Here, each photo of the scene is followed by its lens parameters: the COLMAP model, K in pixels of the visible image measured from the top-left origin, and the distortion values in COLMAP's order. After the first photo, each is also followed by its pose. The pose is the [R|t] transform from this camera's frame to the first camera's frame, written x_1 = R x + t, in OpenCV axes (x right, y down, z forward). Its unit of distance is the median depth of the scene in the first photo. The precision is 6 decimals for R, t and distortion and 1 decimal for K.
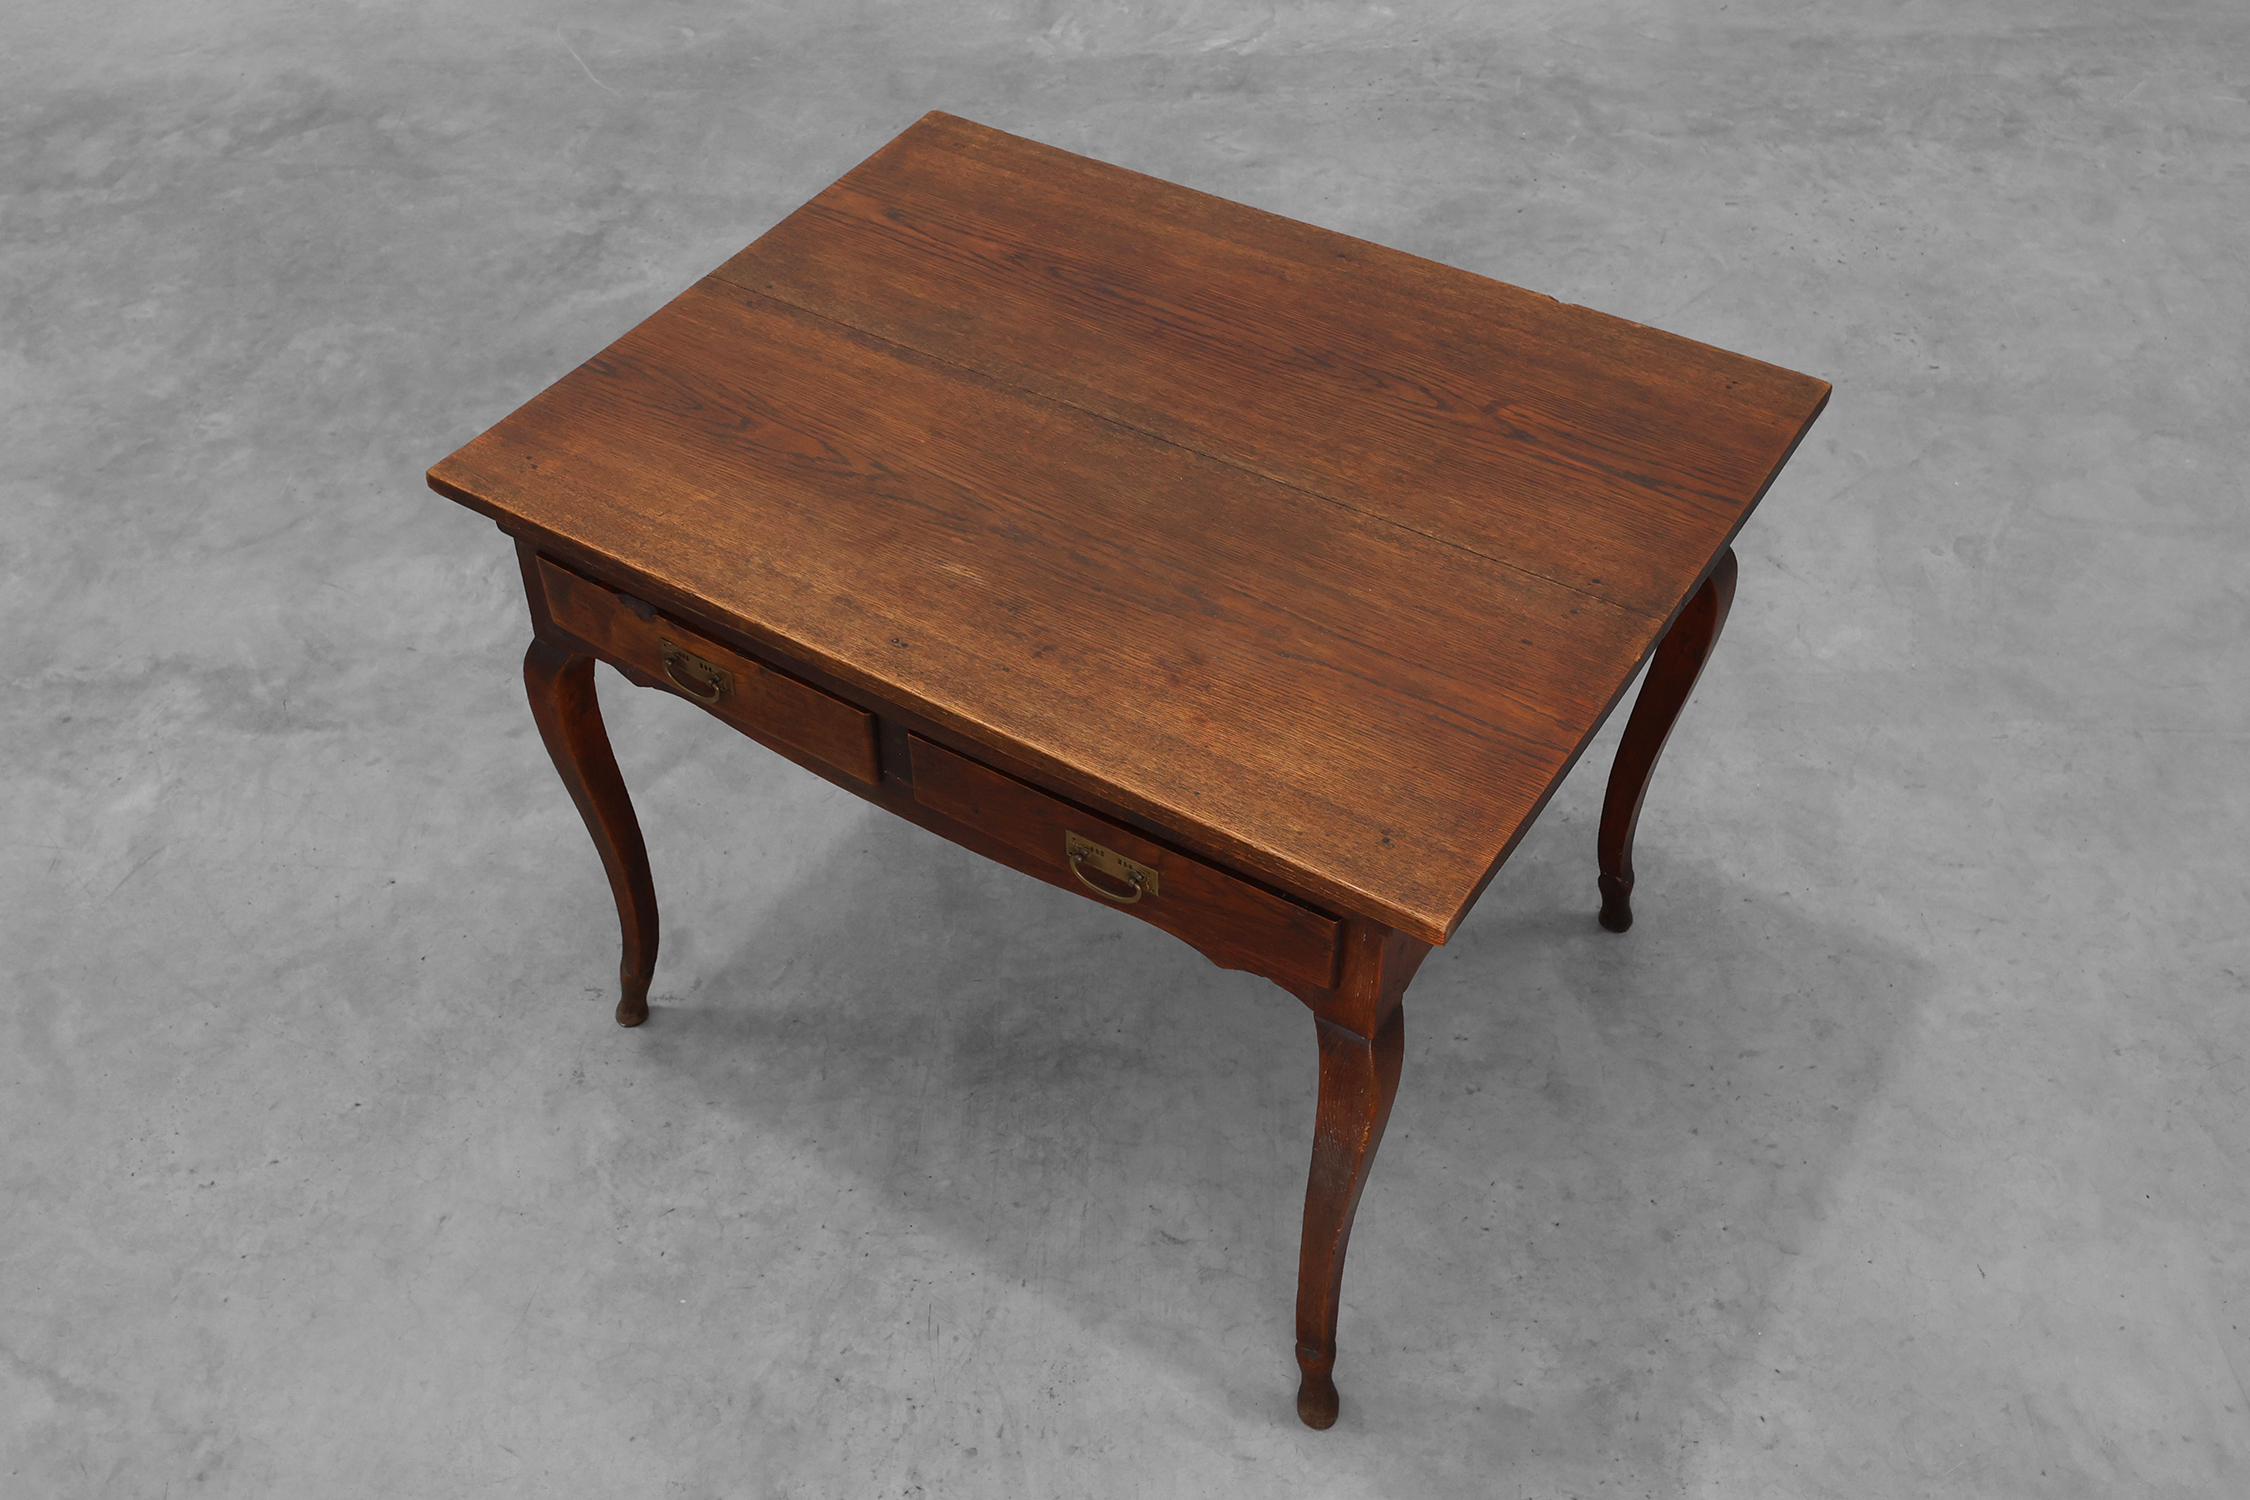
lens RADIAL K [[1850.4, 0, 1136.6], [0, 1850.4, 651.6], [0, 0, 1]] dist [-0.004892, 0.005469]
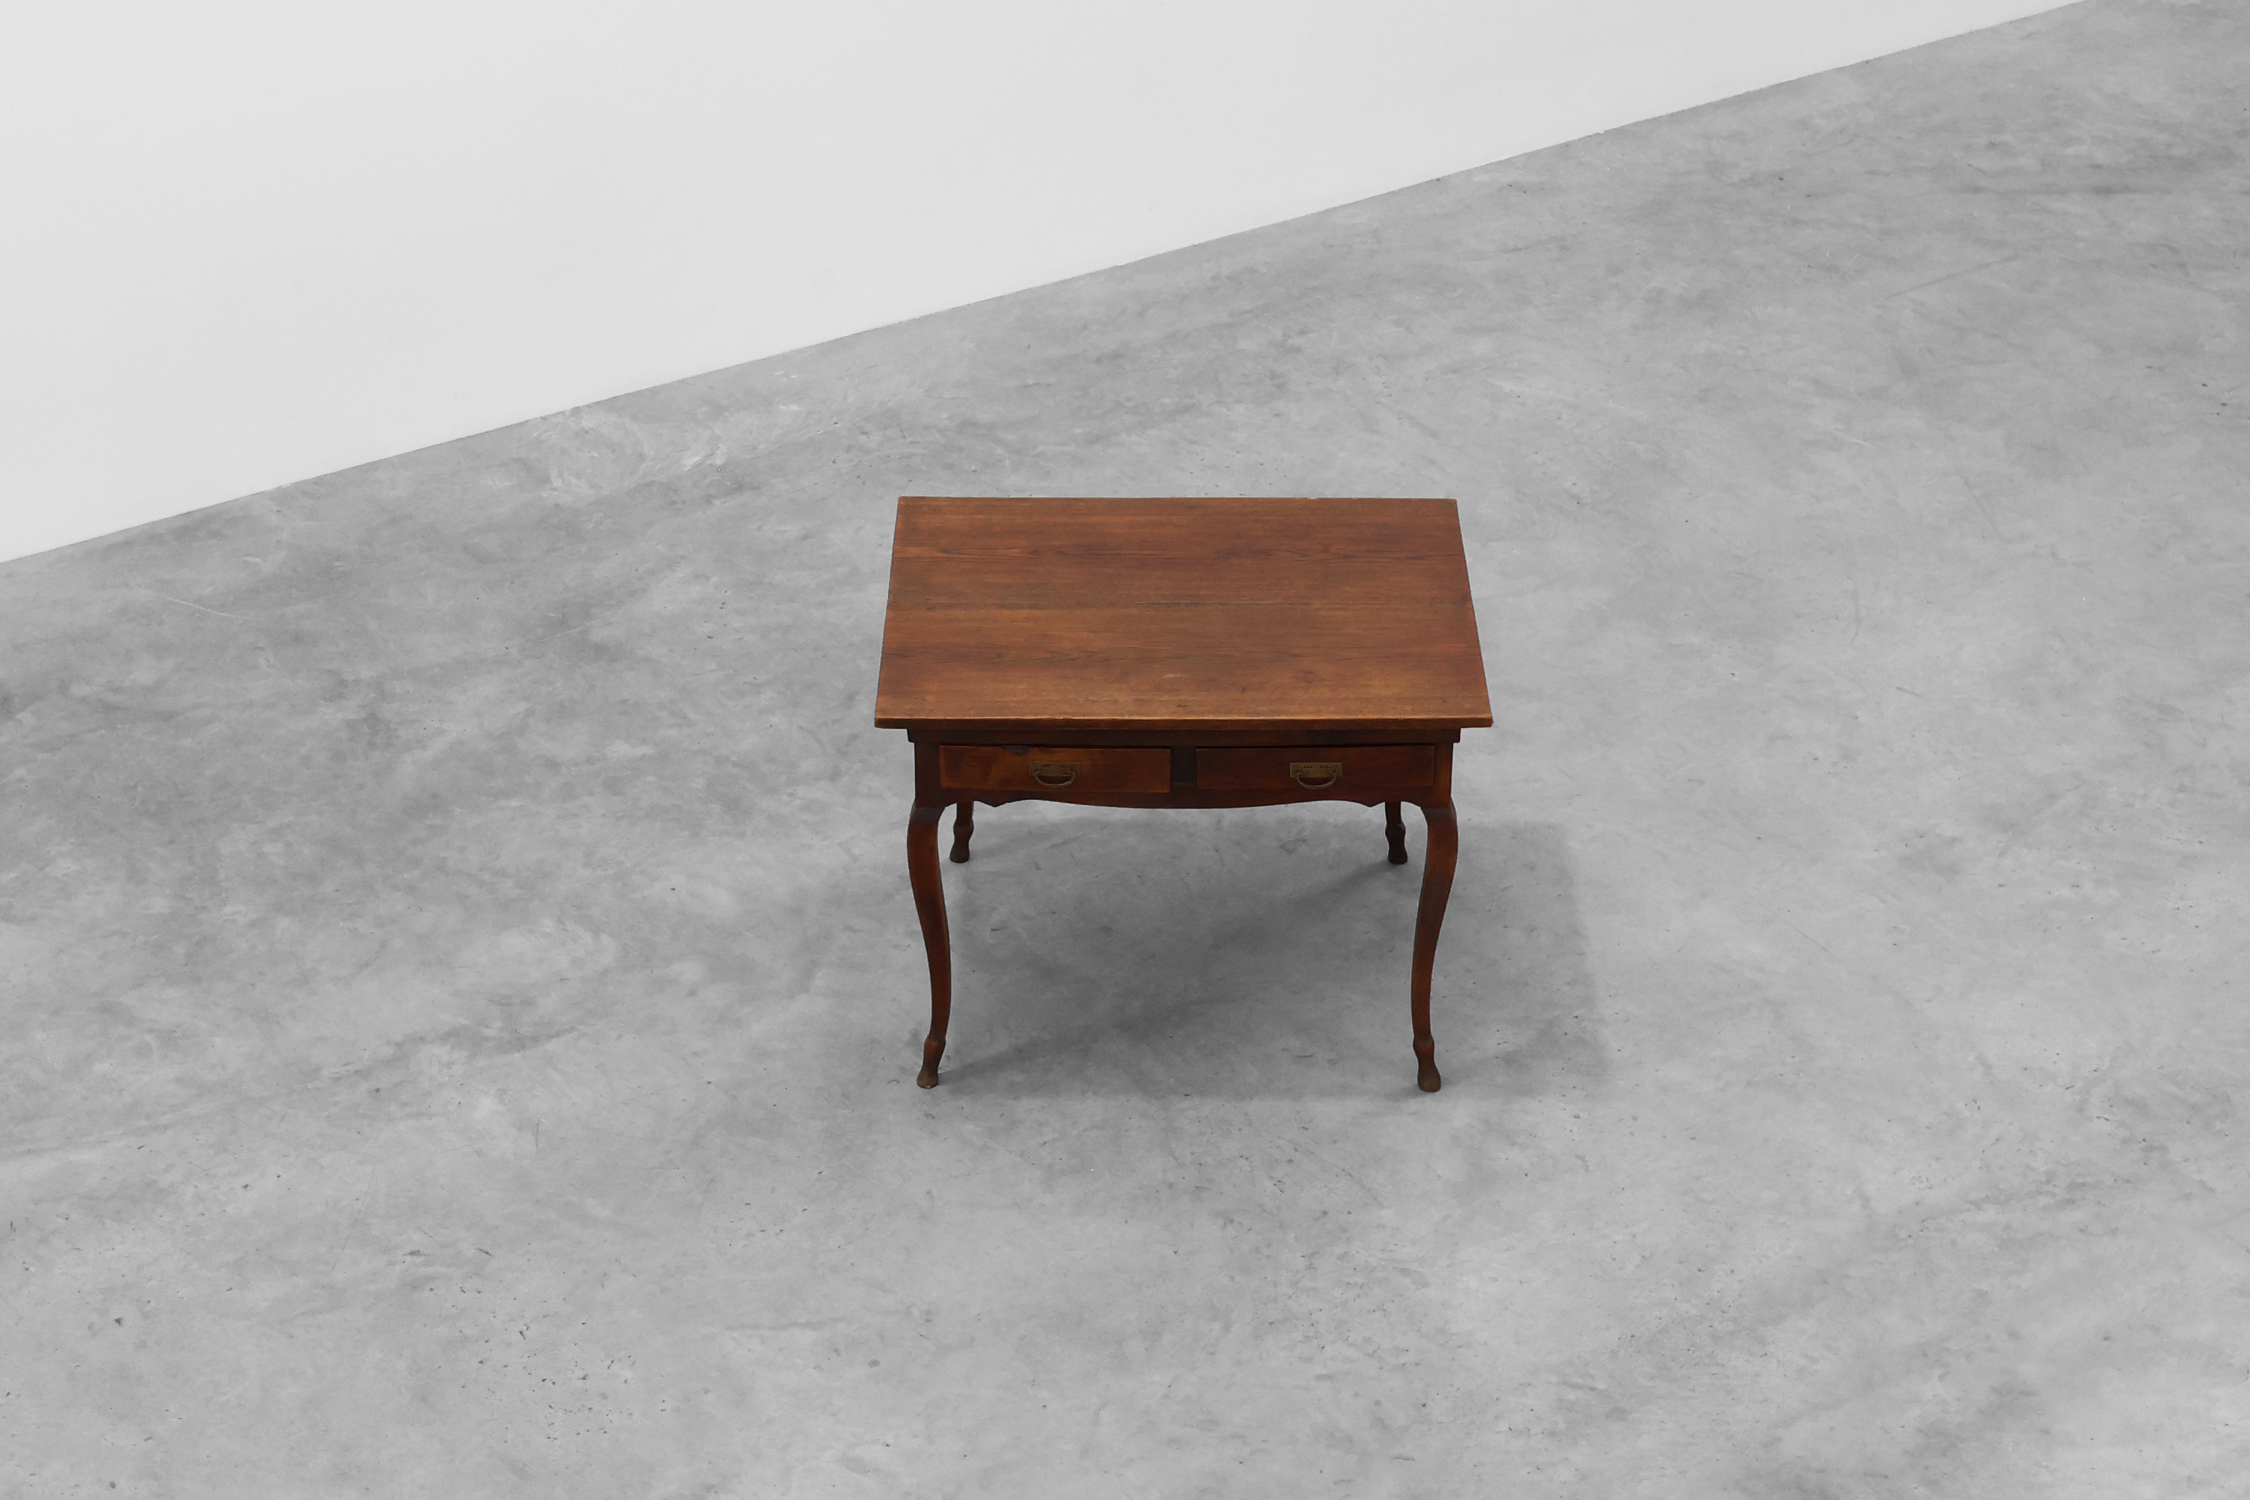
lens RADIAL K [[2158.3, 0, 1125.0], [0, 2158.3, 750.0], [0, 0, 1]] dist [-0.002360, -0.000061]
pose [[0.866017, -0.284597, 0.411119, -0.766321], [0.348701, 0.933033, -0.088643, 0.149896], [-0.358359, 0.220124, 0.907262, -0.731096]]
